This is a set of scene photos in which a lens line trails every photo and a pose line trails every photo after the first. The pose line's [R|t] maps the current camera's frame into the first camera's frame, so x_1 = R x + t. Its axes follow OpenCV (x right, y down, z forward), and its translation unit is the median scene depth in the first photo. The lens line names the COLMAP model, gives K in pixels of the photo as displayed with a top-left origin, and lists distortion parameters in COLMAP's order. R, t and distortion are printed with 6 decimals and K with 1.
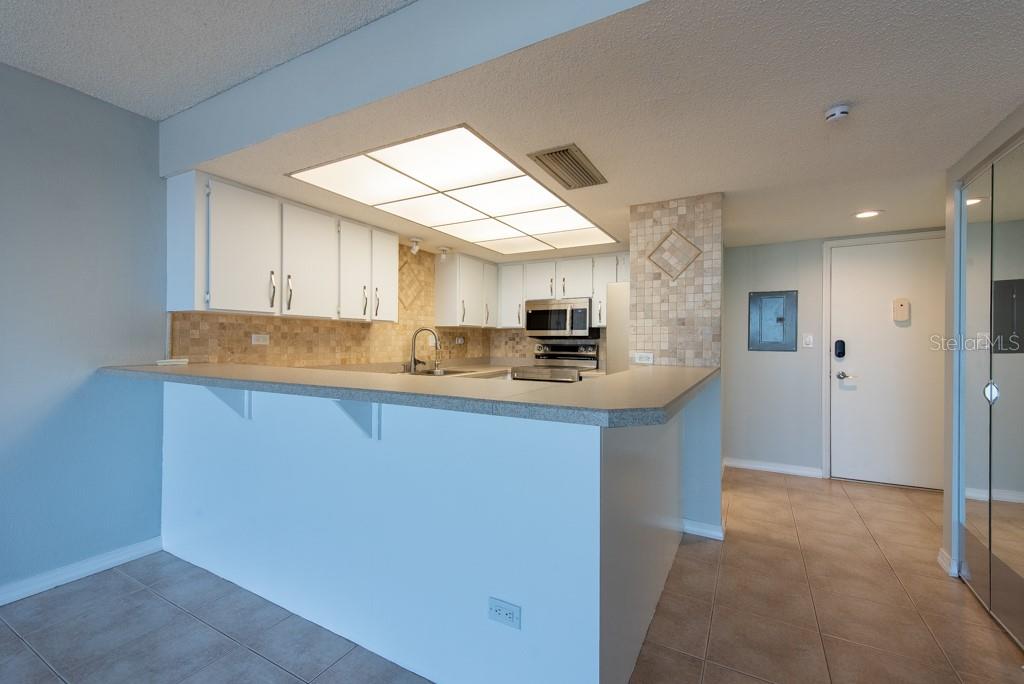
lens RADIAL K [[429.9, 0, 512.3], [0, 429.9, 344.8], [0, 0, 1]] dist [0.002428, -0.000114]
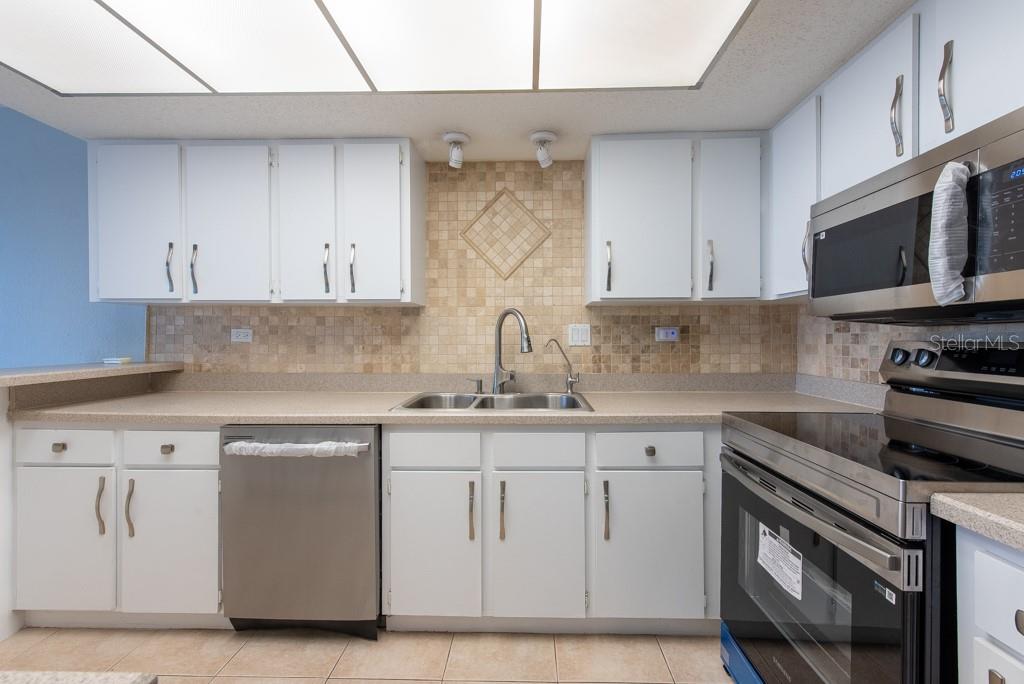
lens RADIAL K [[441.6, 0, 531.1], [0, 441.6, 341.5], [0, 0, 1]] dist [0.021459, -0.000113]
pose [[0.453695, 0.000579, -0.891157, 0.306446], [-0.002639, 0.999996, -0.000693, -0.001664], [0.891153, 0.002666, 0.453695, 0.891064]]
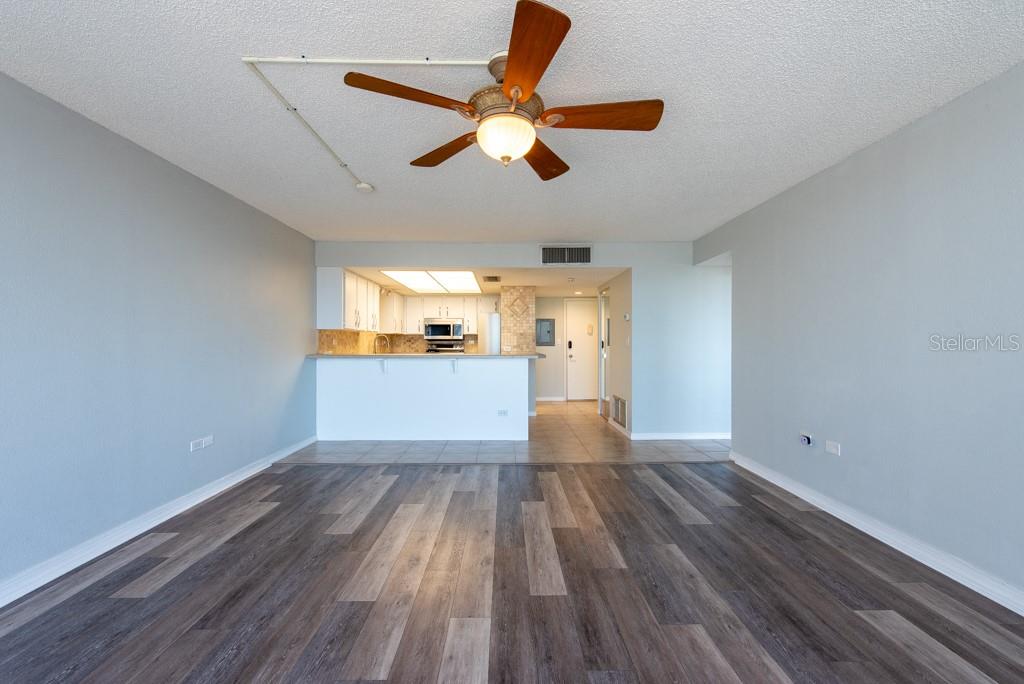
lens RADIAL K [[429.9, 0, 512.3], [0, 429.9, 344.8], [0, 0, 1]] dist [0.002428, -0.000114]
pose [[0.863614, -0.008084, 0.504089, -0.707305], [0.008284, 0.999964, 0.001844, 0.002989], [-0.504085, 0.002583, 0.863650, -0.884624]]
